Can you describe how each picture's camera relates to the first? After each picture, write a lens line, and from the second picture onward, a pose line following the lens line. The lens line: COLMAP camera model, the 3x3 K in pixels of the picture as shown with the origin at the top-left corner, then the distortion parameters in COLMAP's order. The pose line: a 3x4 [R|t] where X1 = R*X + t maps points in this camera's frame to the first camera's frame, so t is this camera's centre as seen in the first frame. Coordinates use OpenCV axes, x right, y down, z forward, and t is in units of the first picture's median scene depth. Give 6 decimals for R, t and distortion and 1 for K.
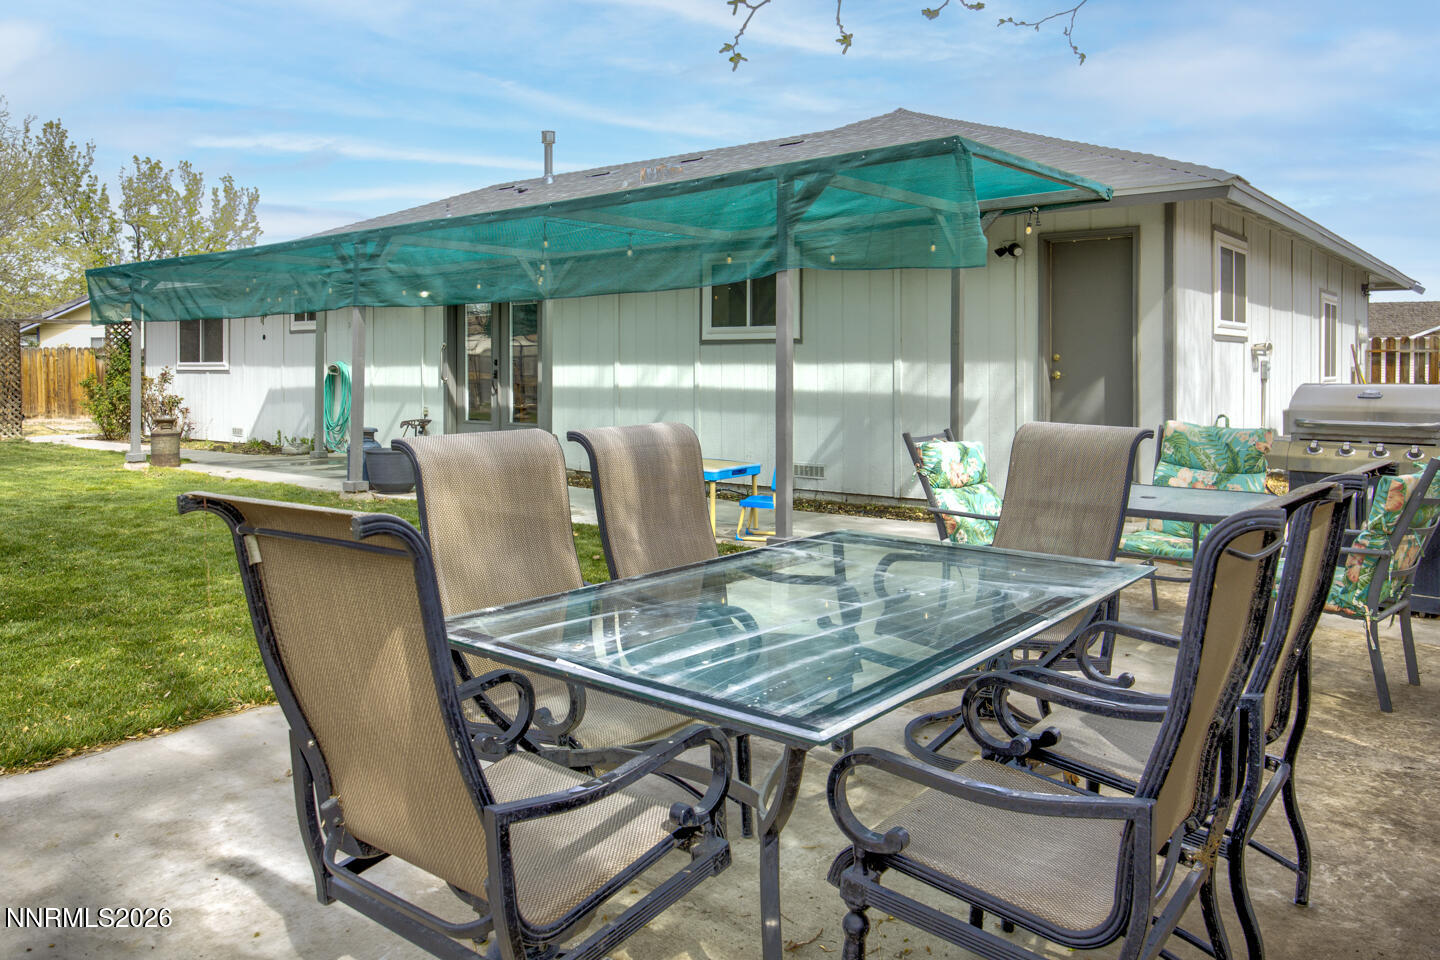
lens RADIAL K [[1082.8, 0, 696.2], [0, 1082.8, 380.0], [0, 0, 1]] dist [-0.006280, 0.009484]
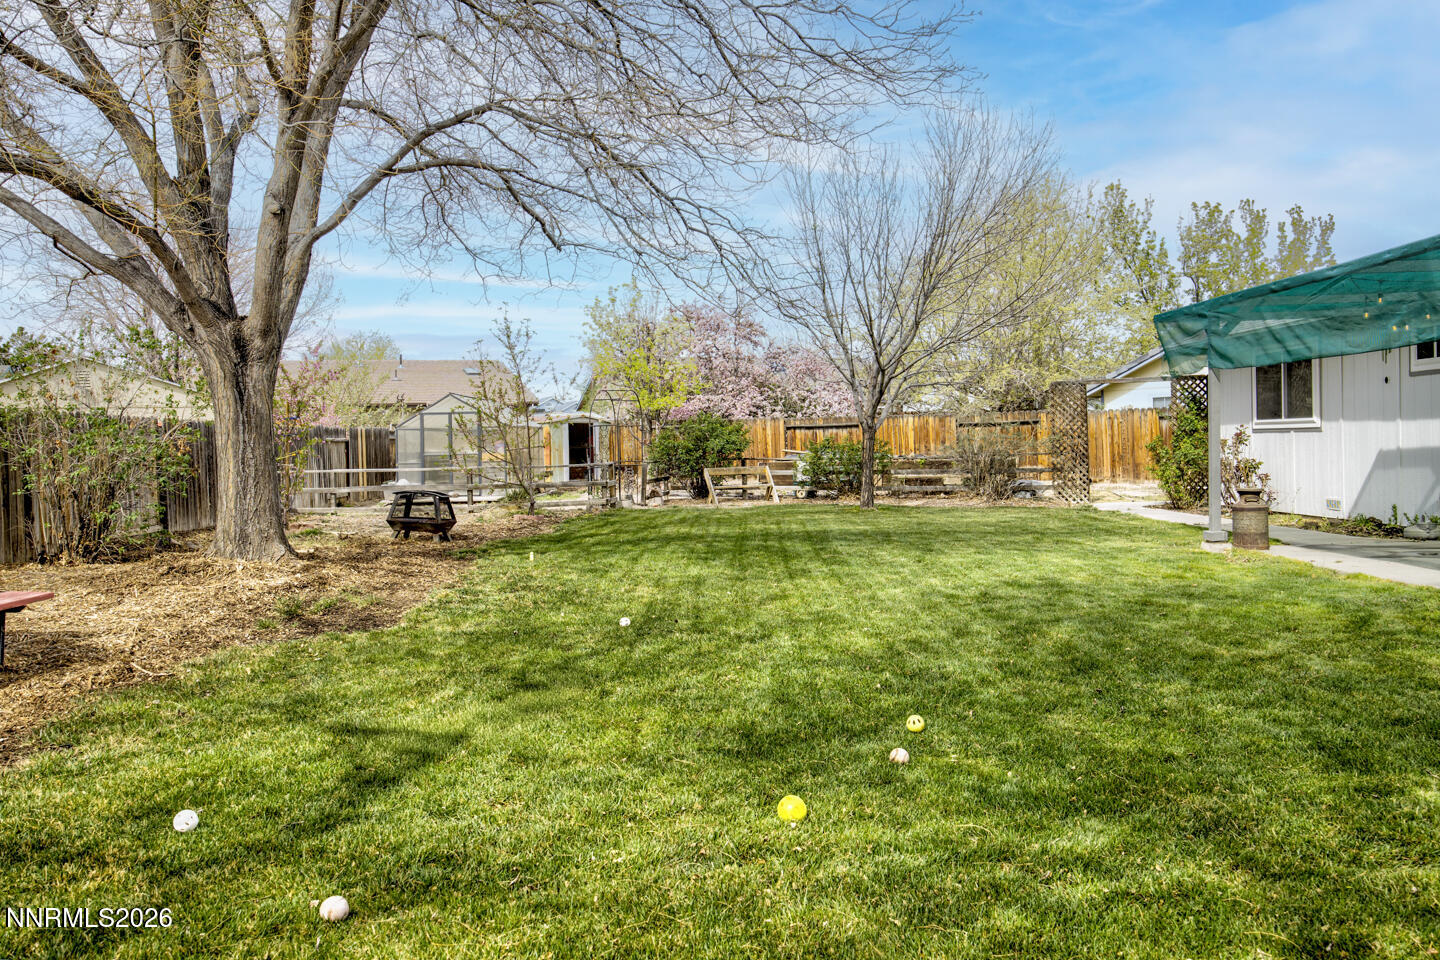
lens RADIAL K [[1115.8, 0, 719.3], [0, 1115.8, 478.7], [0, 0, 1]] dist [0.001105, 0.005608]
pose [[0.640116, 0.007039, -0.768246, -0.072608], [0.019286, 0.999496, 0.025227, -0.000299], [0.768036, -0.030964, 0.639657, 0.114077]]
